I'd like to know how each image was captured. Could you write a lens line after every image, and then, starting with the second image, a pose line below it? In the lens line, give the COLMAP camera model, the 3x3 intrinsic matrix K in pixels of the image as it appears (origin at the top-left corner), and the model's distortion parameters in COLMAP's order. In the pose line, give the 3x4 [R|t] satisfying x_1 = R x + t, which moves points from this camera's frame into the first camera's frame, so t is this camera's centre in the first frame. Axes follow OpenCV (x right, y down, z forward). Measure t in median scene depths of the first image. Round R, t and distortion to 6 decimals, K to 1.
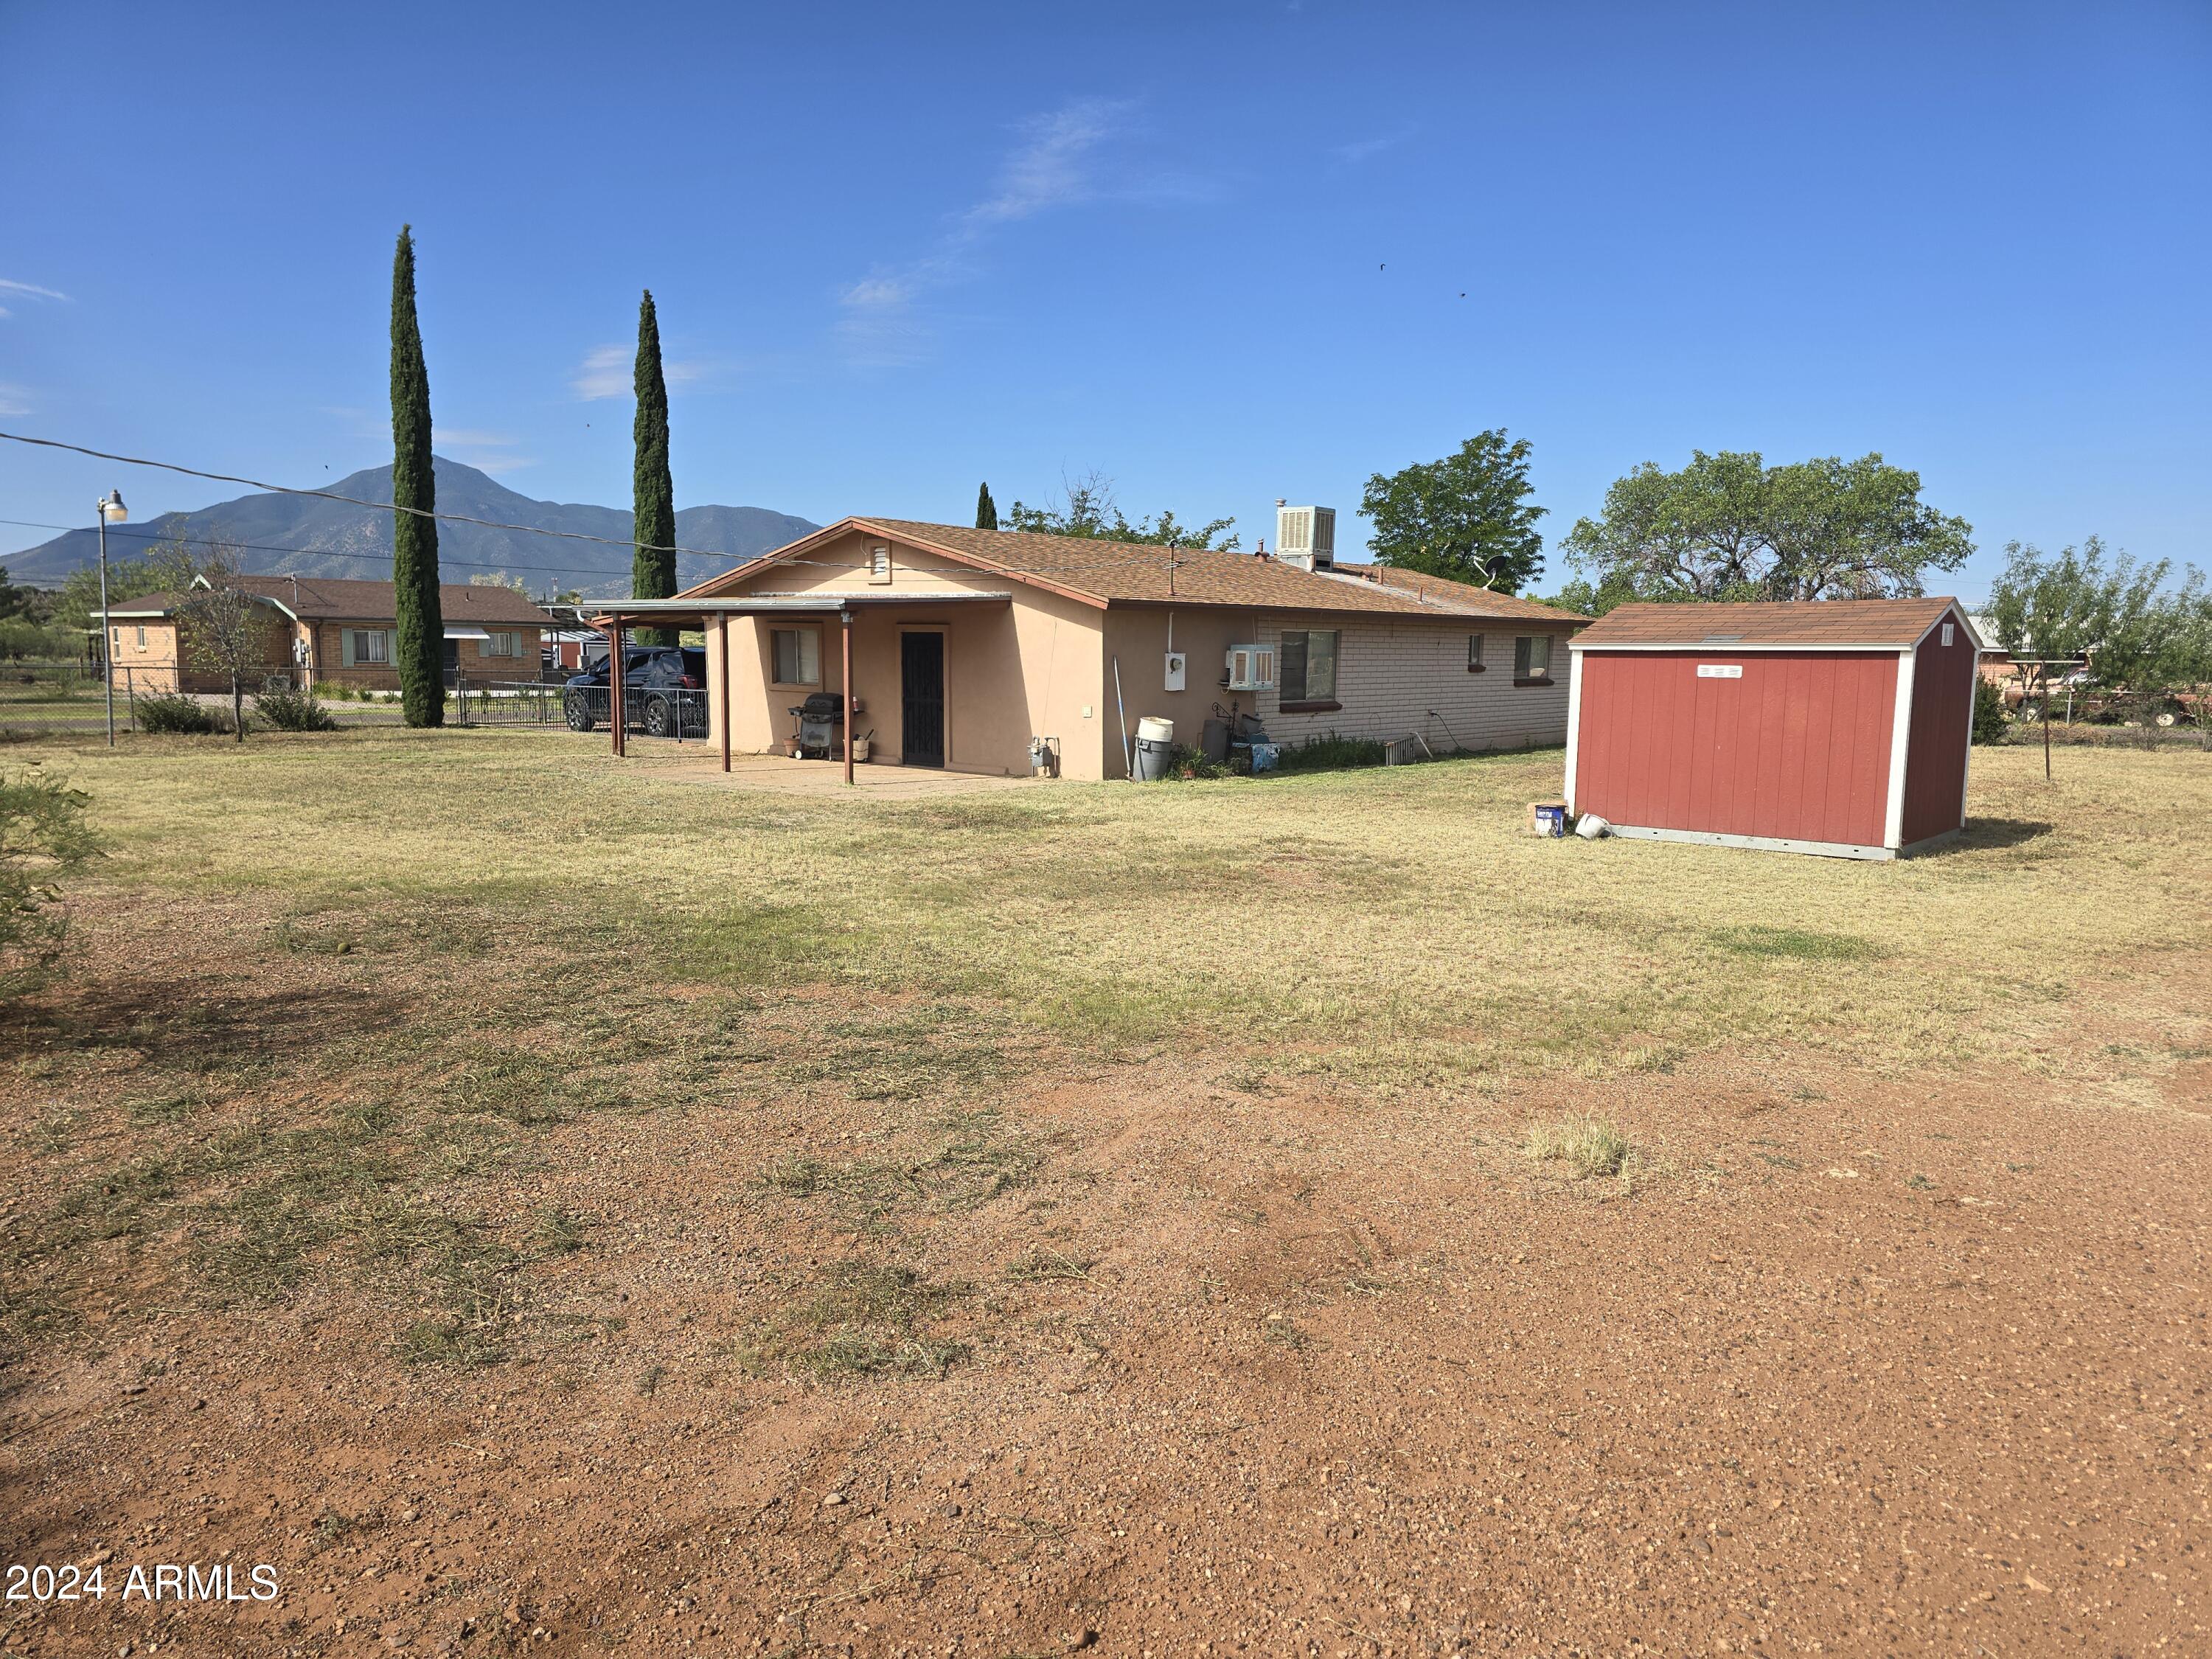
lens RADIAL K [[1487.2, 0, 1157.7], [0, 1487.2, 838.6], [0, 0, 1]] dist [0.047802, -0.046332]
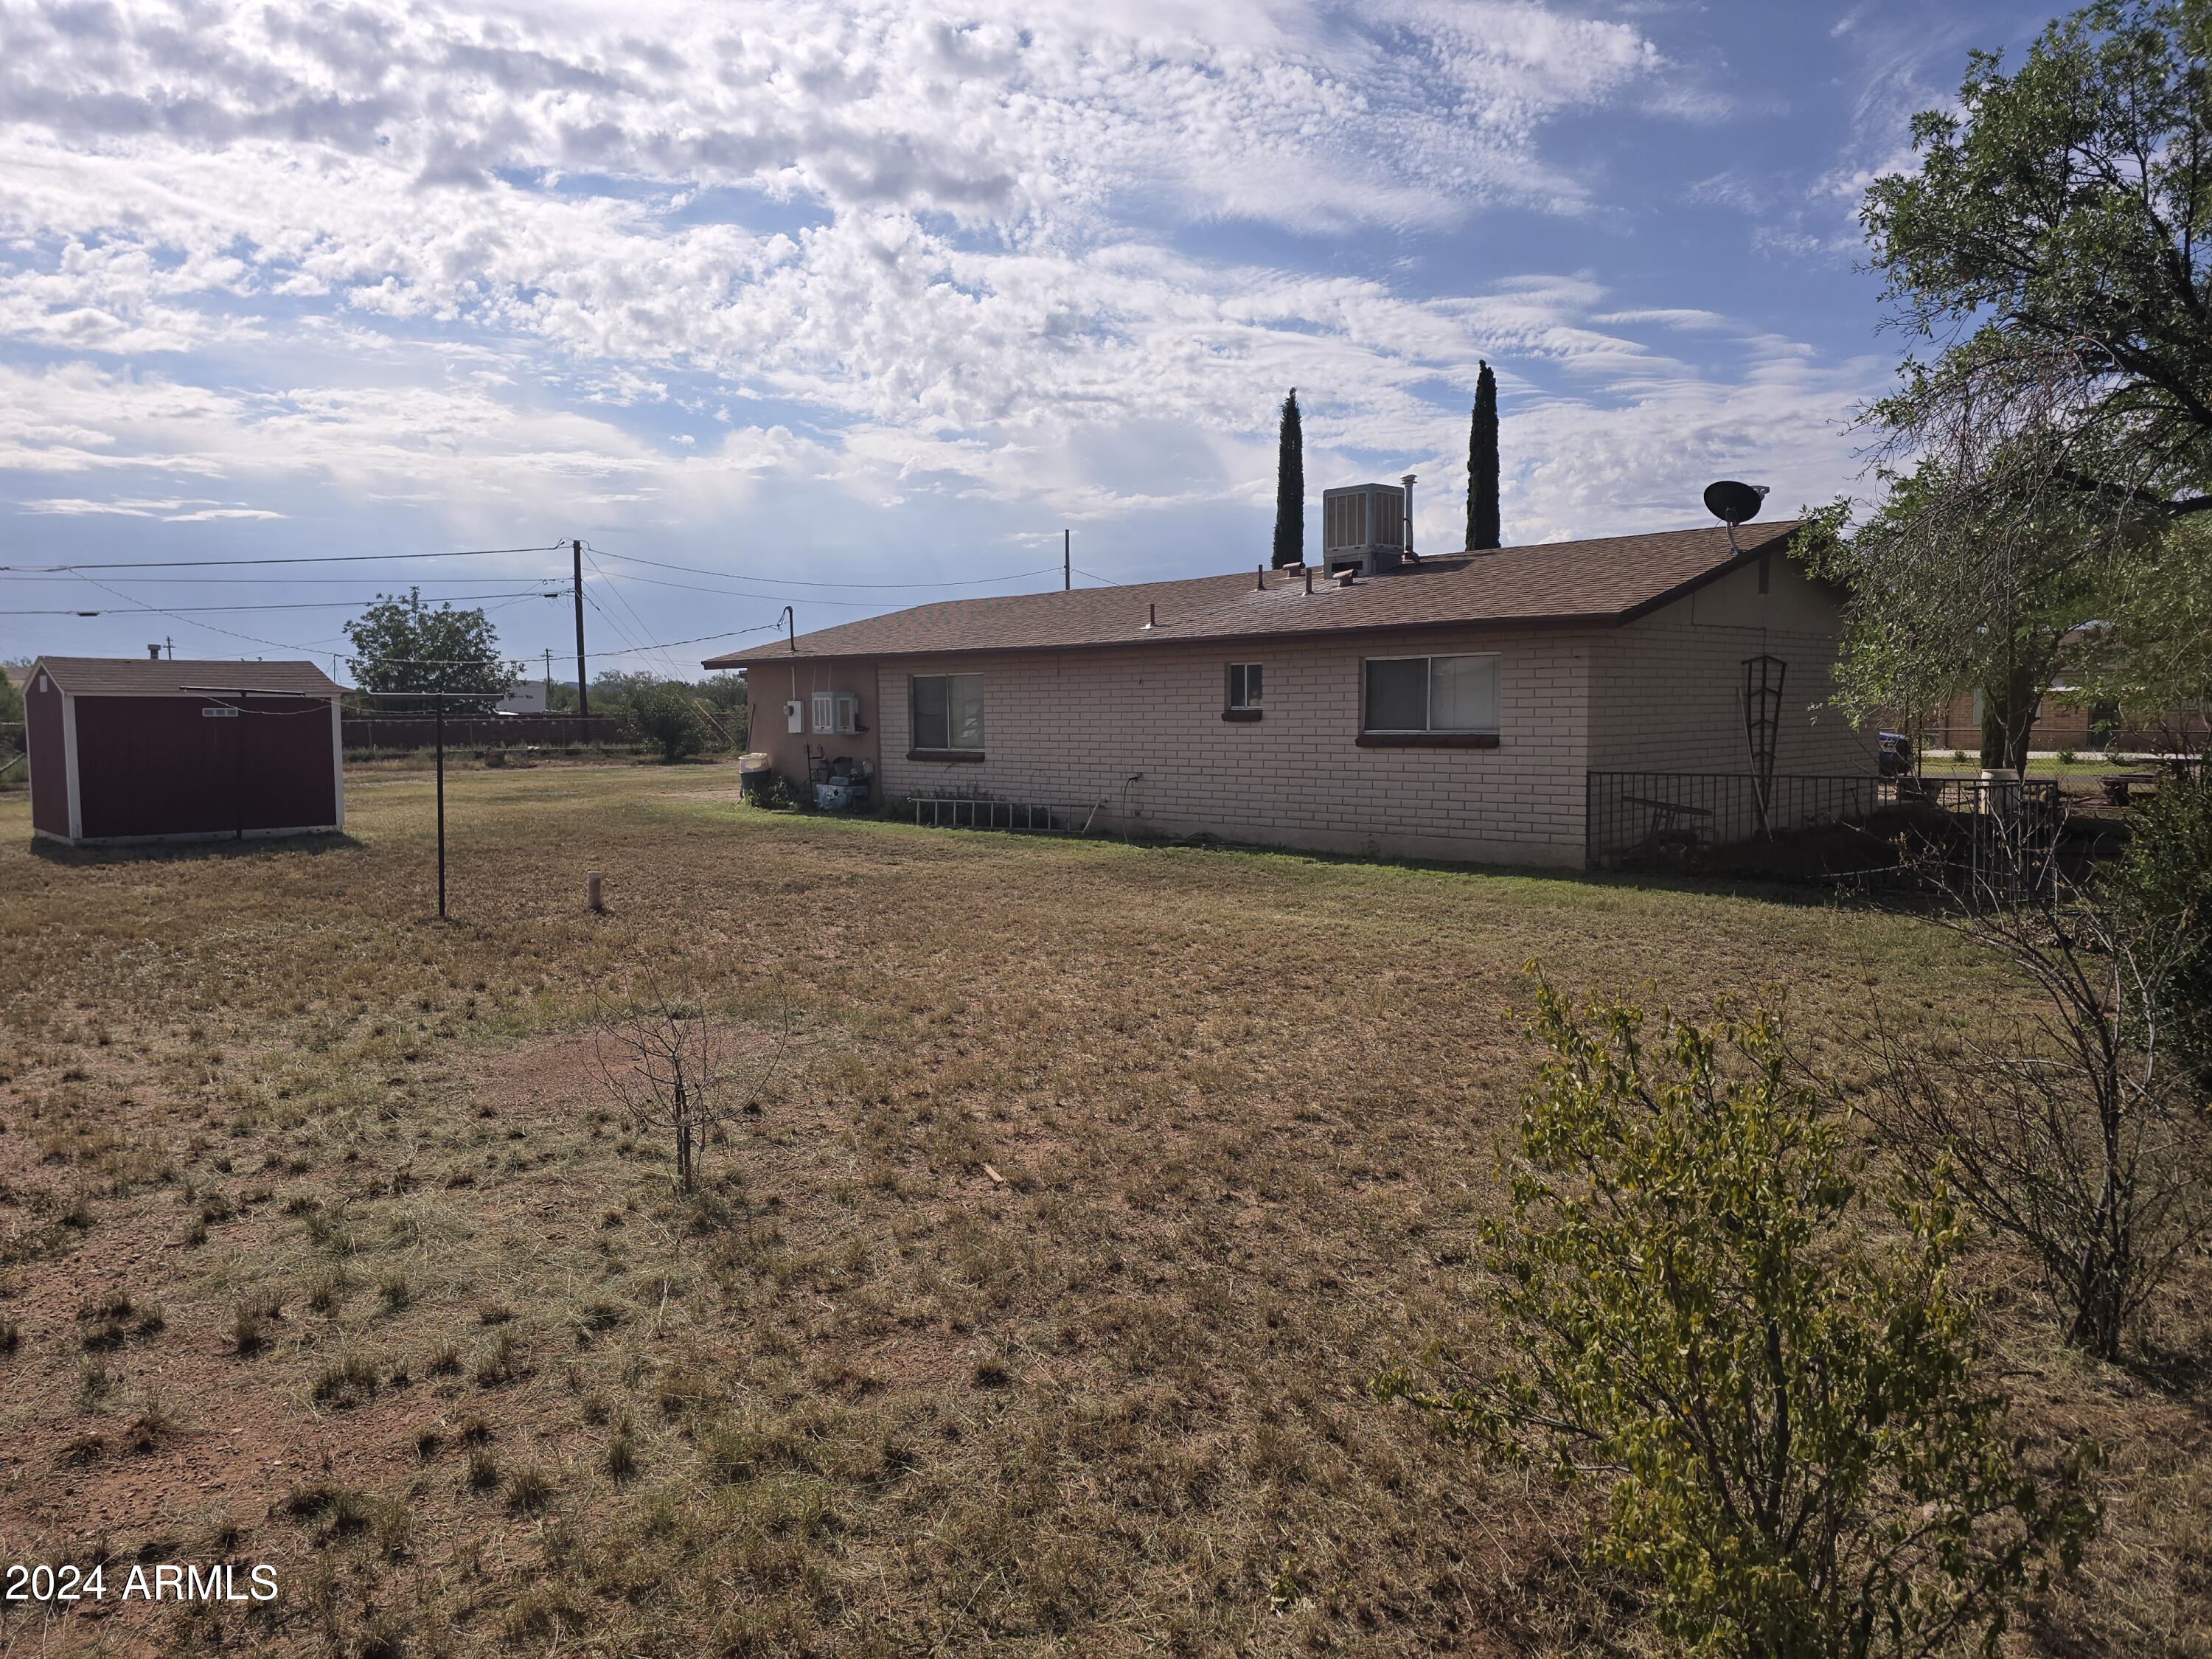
lens RADIAL K [[1487.2, 0, 1109.4], [0, 1487.2, 810.5], [0, 0, 1]] dist [0.047802, -0.046332]
pose [[-0.103965, 0.056677, -0.992965, 1.002462], [-0.118977, 0.990497, 0.068993, -0.128931], [0.987439, 0.125313, -0.096234, 1.174041]]
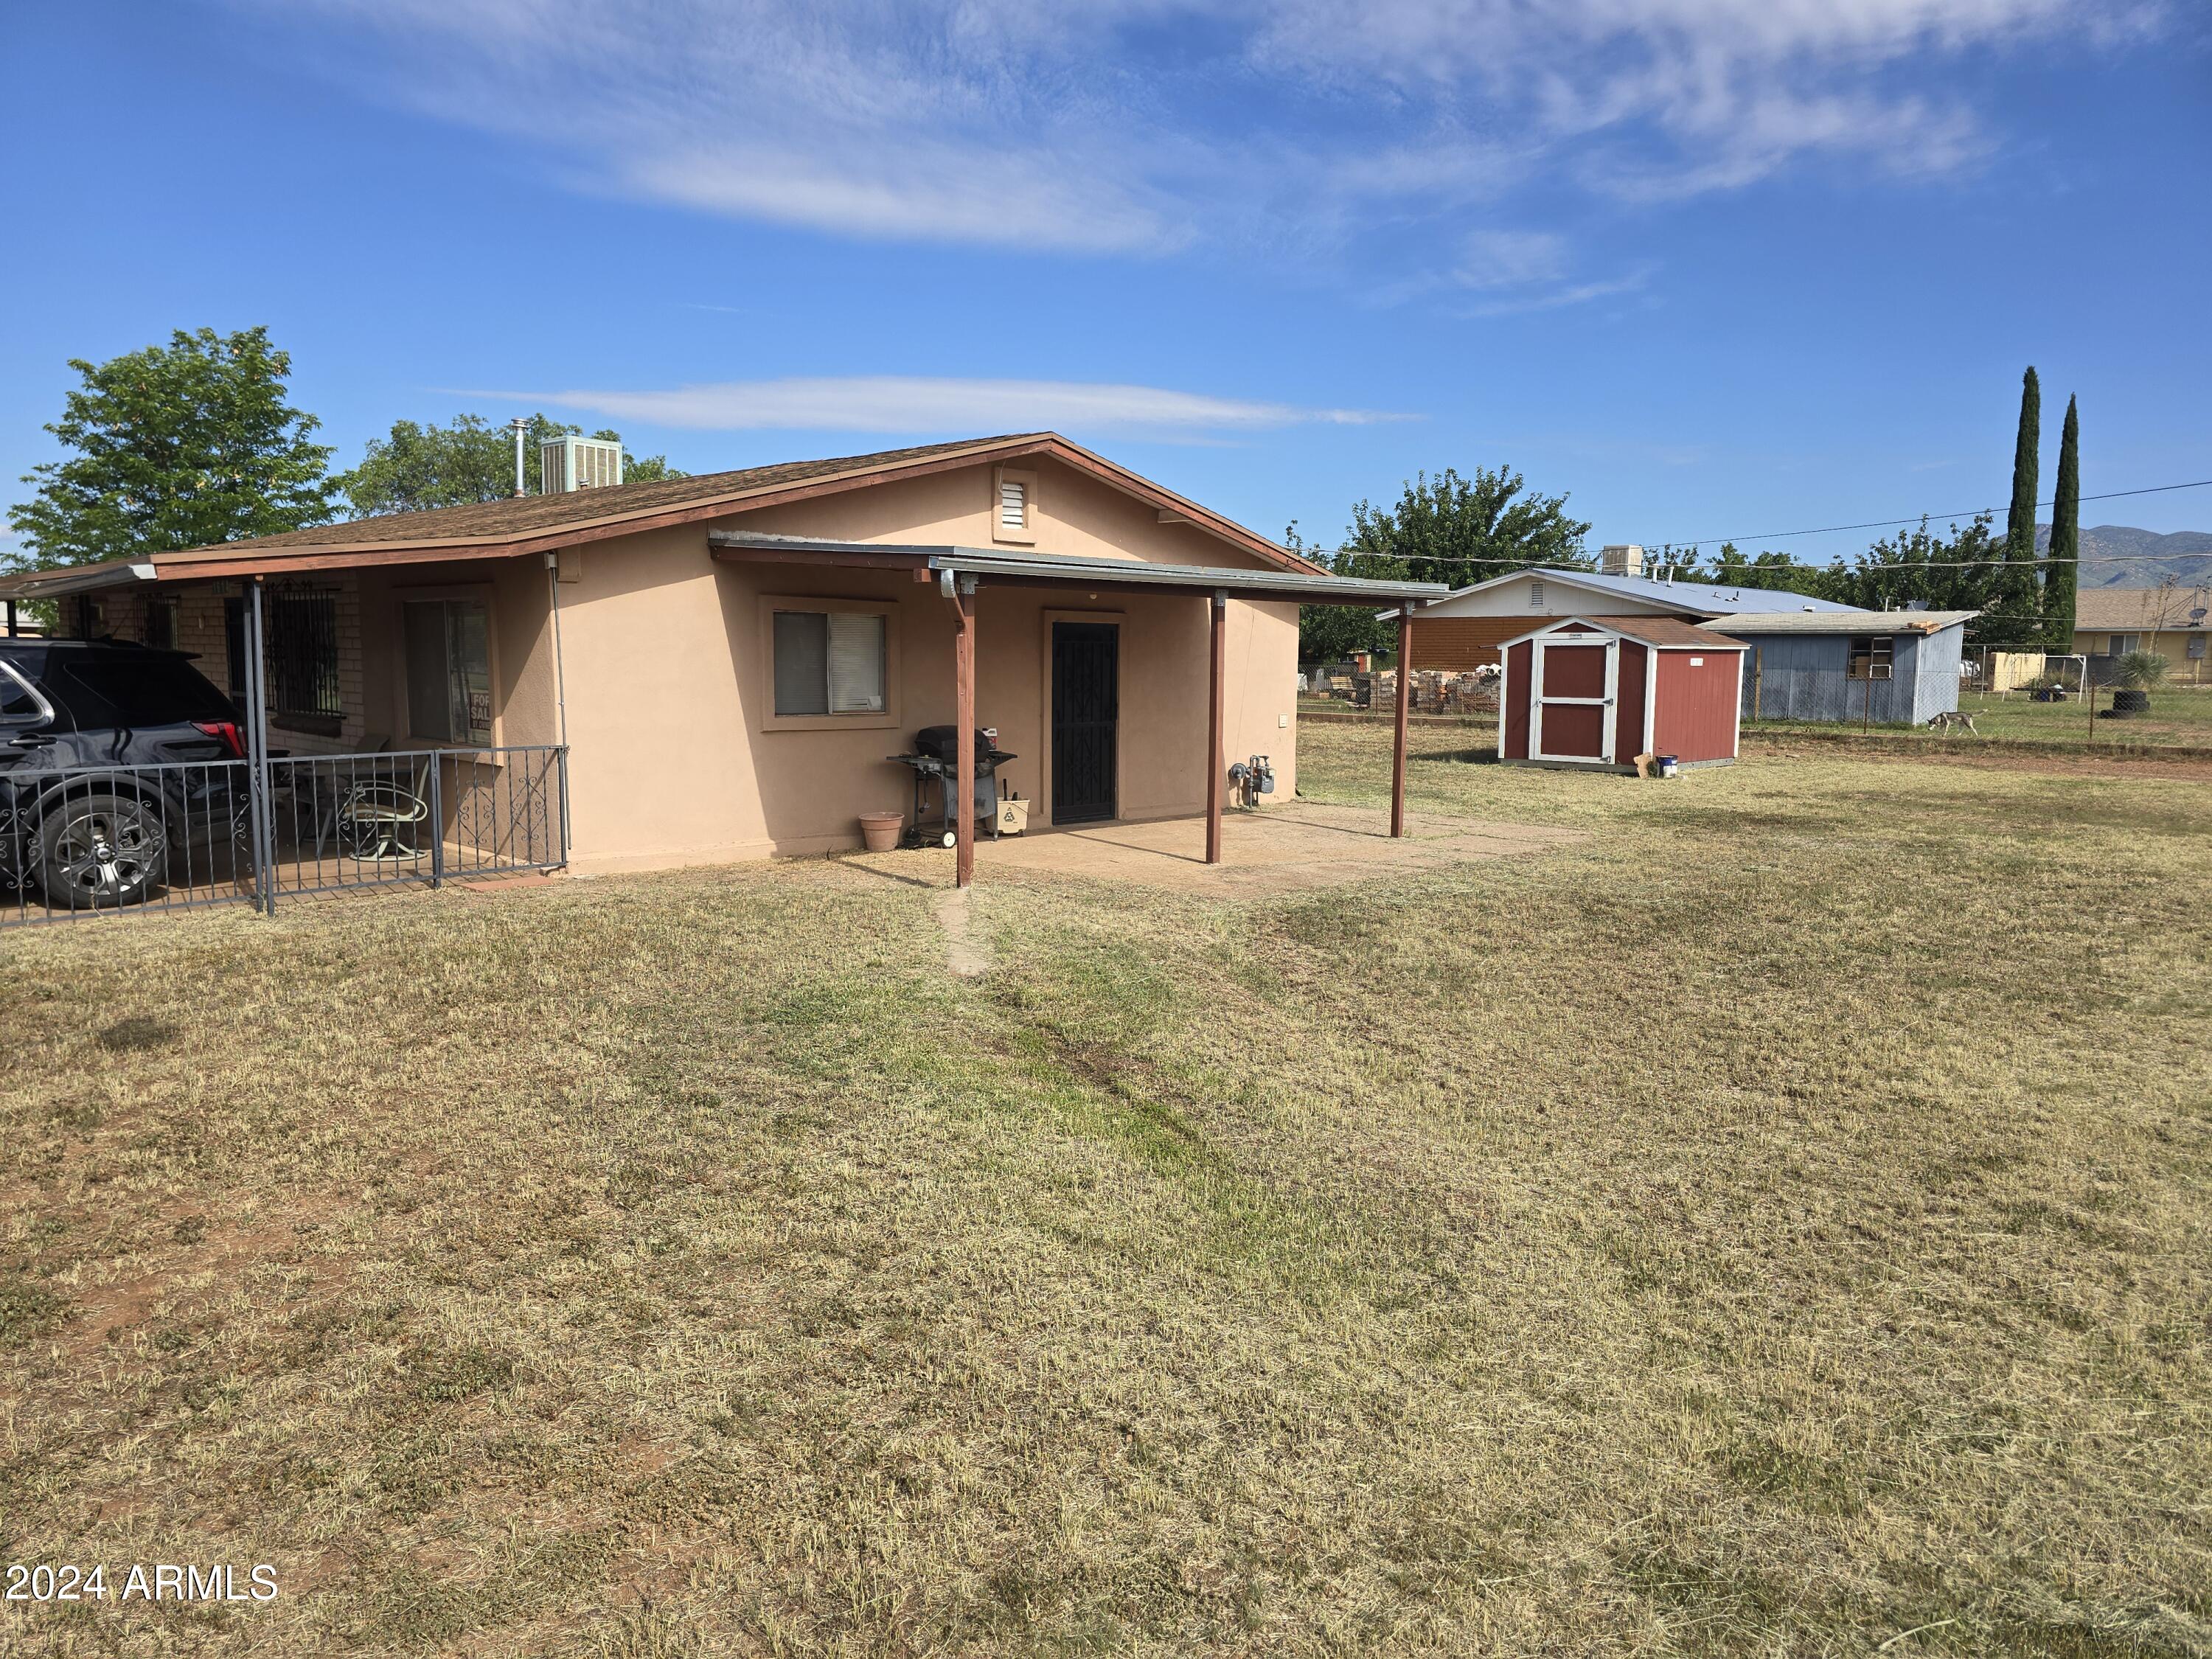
lens RADIAL K [[1487.2, 0, 1102.3], [0, 1487.2, 829.9], [0, 0, 1]] dist [0.047802, -0.046332]
pose [[0.118264, -0.128652, 0.984613, -0.744143], [0.117955, 0.986371, 0.114714, -0.111385], [-0.985952, 0.102573, 0.131827, 0.828648]]
